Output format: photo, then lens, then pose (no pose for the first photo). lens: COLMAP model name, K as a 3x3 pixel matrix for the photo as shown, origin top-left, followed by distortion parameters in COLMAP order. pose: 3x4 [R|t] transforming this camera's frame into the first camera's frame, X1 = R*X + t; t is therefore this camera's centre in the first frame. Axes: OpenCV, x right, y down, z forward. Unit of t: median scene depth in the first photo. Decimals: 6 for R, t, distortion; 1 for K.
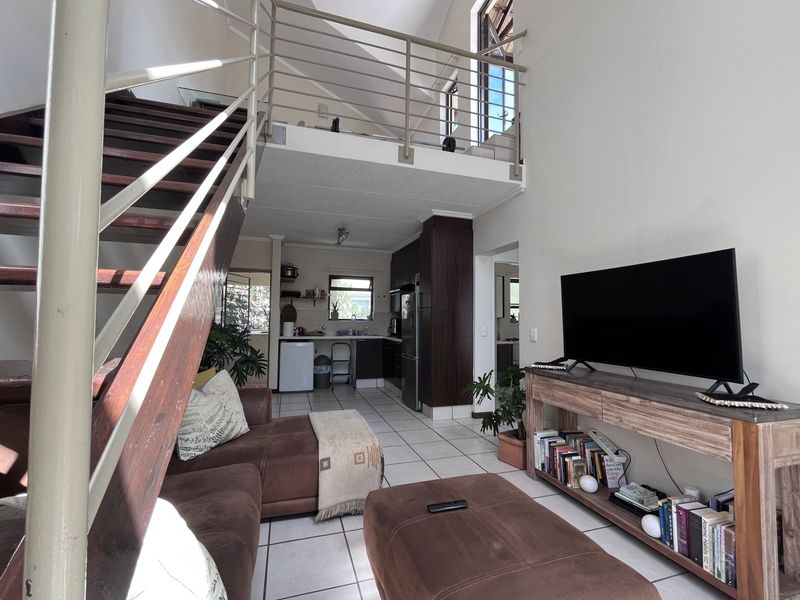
lens RADIAL K [[348.9, 0, 399.2], [0, 348.9, 302.7], [0, 0, 1]] dist [-0.003618, 0.000529]
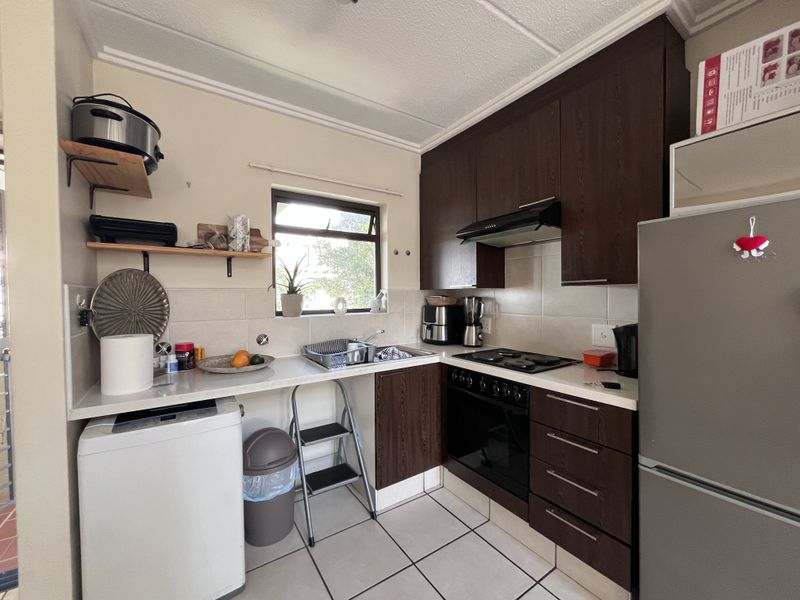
lens RADIAL K [[325.5, 0, 397.9], [0, 325.5, 302.8], [0, 0, 1]] dist [-0.001055, -0.000560]
pose [[0.960048, -0.024678, 0.278746, -0.201368], [0.004239, 0.997272, 0.073691, 0.014468], [-0.279804, -0.069566, 0.957534, 0.750519]]
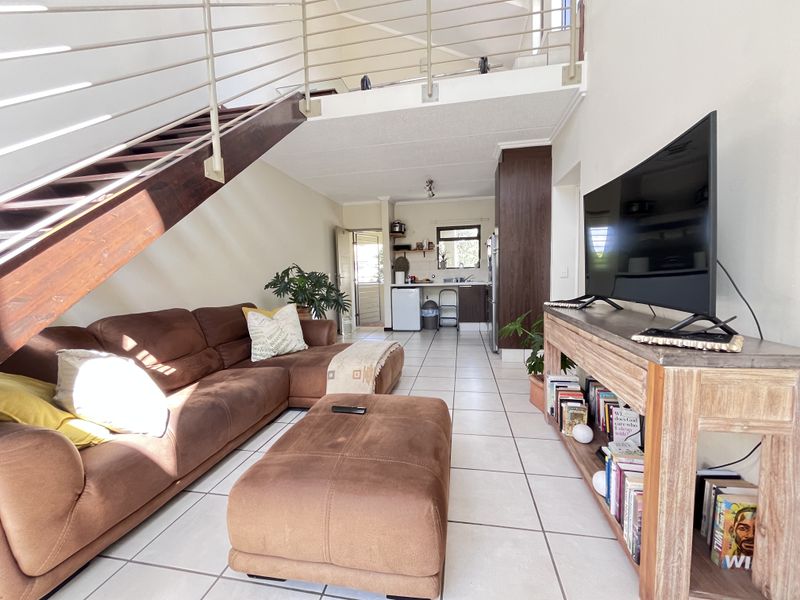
lens RADIAL K [[325.5, 0, 398.8], [0, 325.5, 302.3], [0, 0, 1]] dist [-0.001055, -0.000560]
pose [[0.879315, 0.006540, -0.476195, 0.205534], [0.058791, 0.990767, 0.122167, 0.024376], [0.472597, -0.135420, 0.870812, 0.041564]]
